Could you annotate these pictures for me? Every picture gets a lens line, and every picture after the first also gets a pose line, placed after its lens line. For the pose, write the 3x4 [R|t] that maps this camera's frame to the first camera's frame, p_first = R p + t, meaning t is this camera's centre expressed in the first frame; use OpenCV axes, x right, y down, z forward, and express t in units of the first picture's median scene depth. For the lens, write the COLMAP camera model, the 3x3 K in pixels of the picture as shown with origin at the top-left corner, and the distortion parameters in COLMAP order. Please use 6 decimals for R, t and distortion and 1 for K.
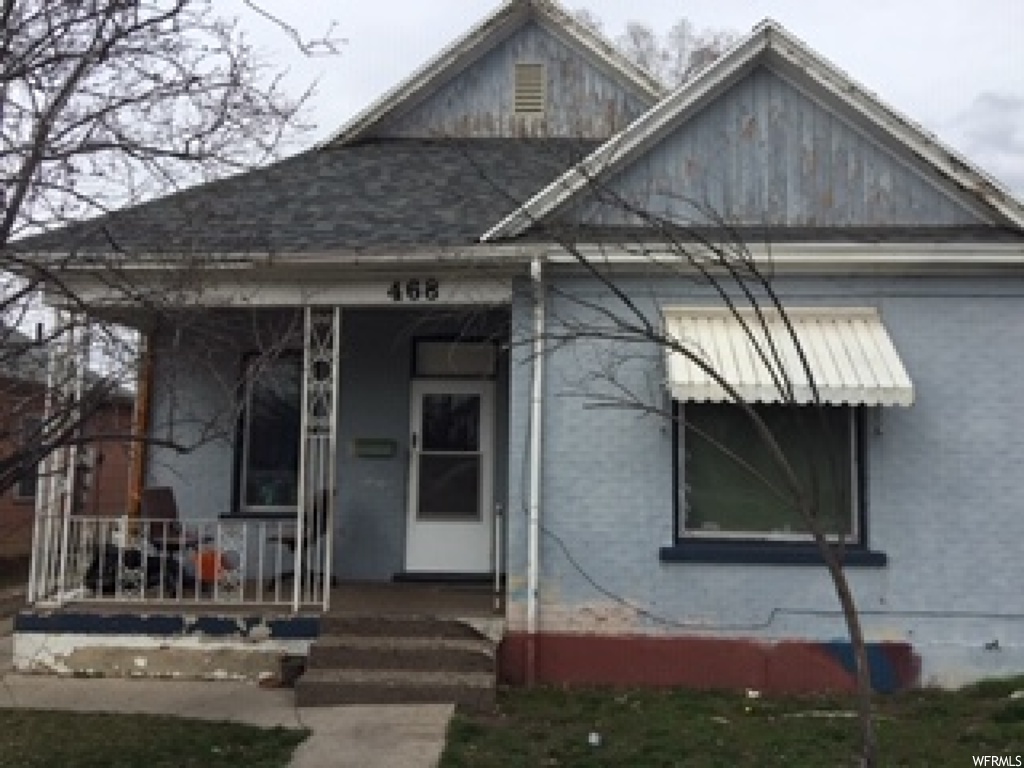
lens RADIAL K [[882.7, 0, 512.0], [0, 882.7, 384.0], [0, 0, 1]] dist [0.002900, -0.010388]
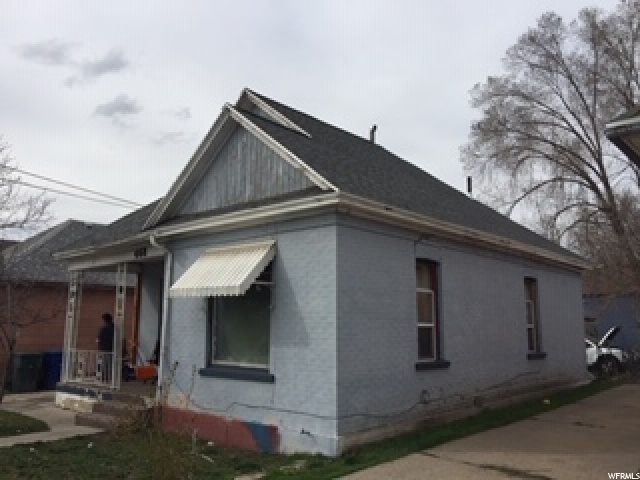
lens RADIAL K [[551.7, 0, 320.0], [0, 551.7, 240.0], [0, 0, 1]] dist [0.002900, -0.010388]
pose [[0.780331, -0.109527, -0.615701, 1.213062], [0.072307, 0.993742, -0.085135, 0.018284], [0.621173, 0.021914, 0.783367, 0.163493]]
